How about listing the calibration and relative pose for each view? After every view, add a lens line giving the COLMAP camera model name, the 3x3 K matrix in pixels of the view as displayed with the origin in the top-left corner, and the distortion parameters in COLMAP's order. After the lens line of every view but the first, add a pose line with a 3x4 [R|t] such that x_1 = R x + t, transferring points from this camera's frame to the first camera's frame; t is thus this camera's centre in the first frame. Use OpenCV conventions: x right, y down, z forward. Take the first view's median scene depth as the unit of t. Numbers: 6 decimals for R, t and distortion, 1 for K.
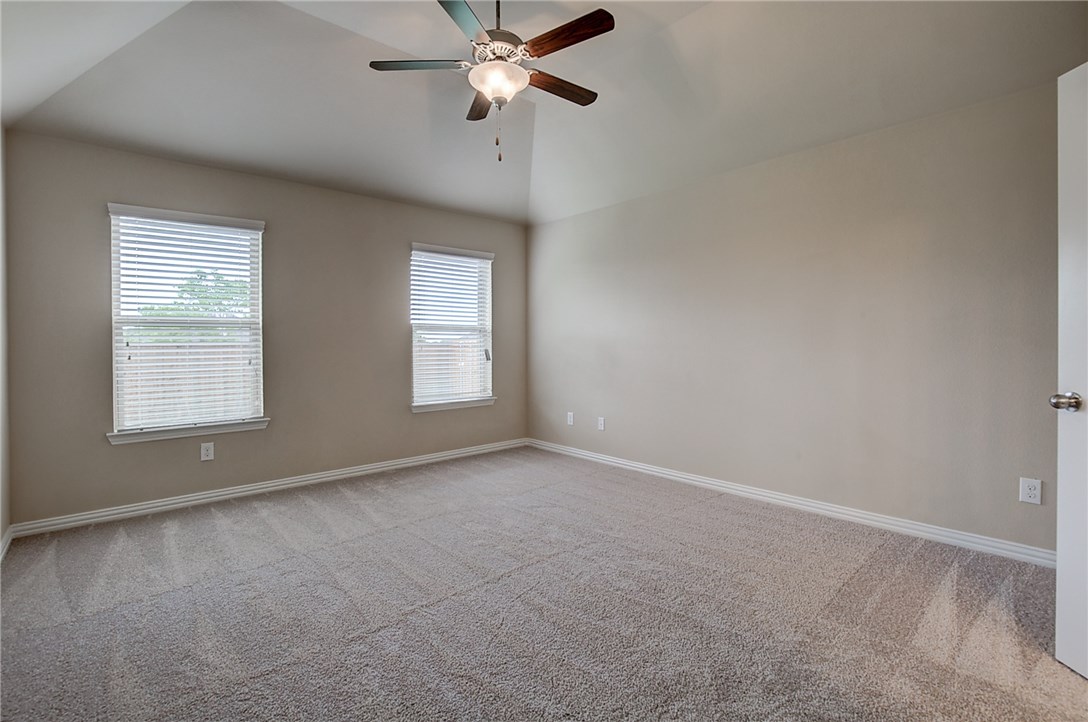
lens RADIAL K [[496.7, 0, 535.3], [0, 496.7, 342.5], [0, 0, 1]] dist [-0.017422, 0.003076]
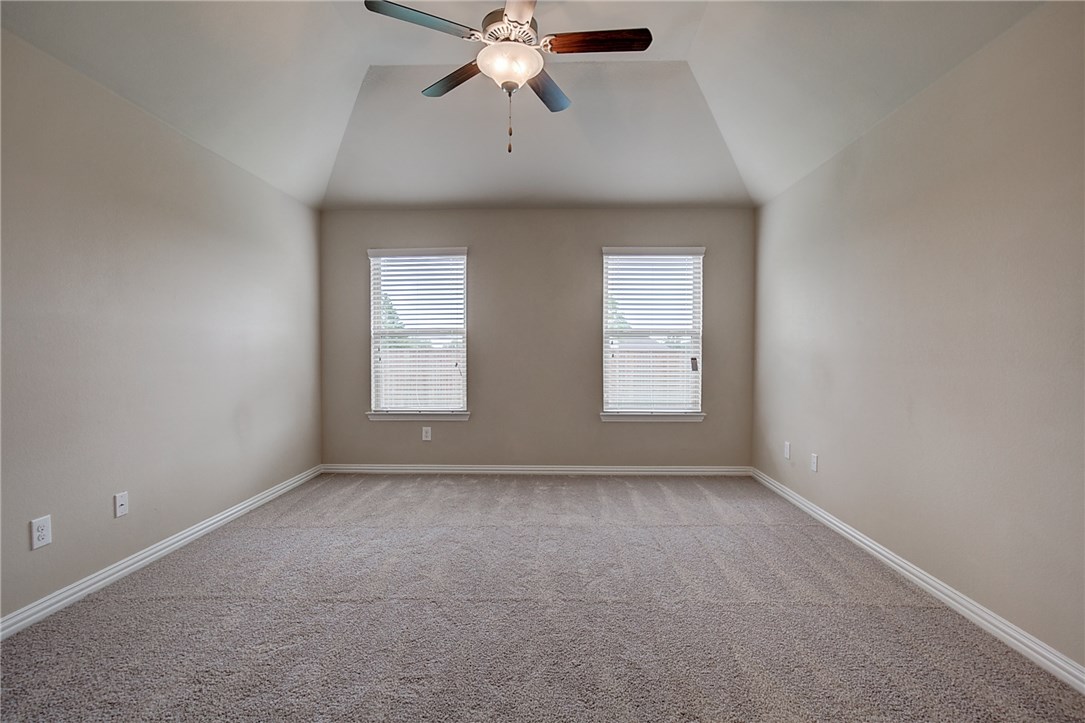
lens RADIAL K [[495.3, 0, 543.9], [0, 495.3, 349.7], [0, 0, 1]] dist [-0.017422, 0.003076]
pose [[0.739270, 0.004509, -0.673394, 0.398329], [-0.005179, 0.999986, 0.001011, 0.001037], [0.673389, 0.002740, 0.739283, 0.242142]]
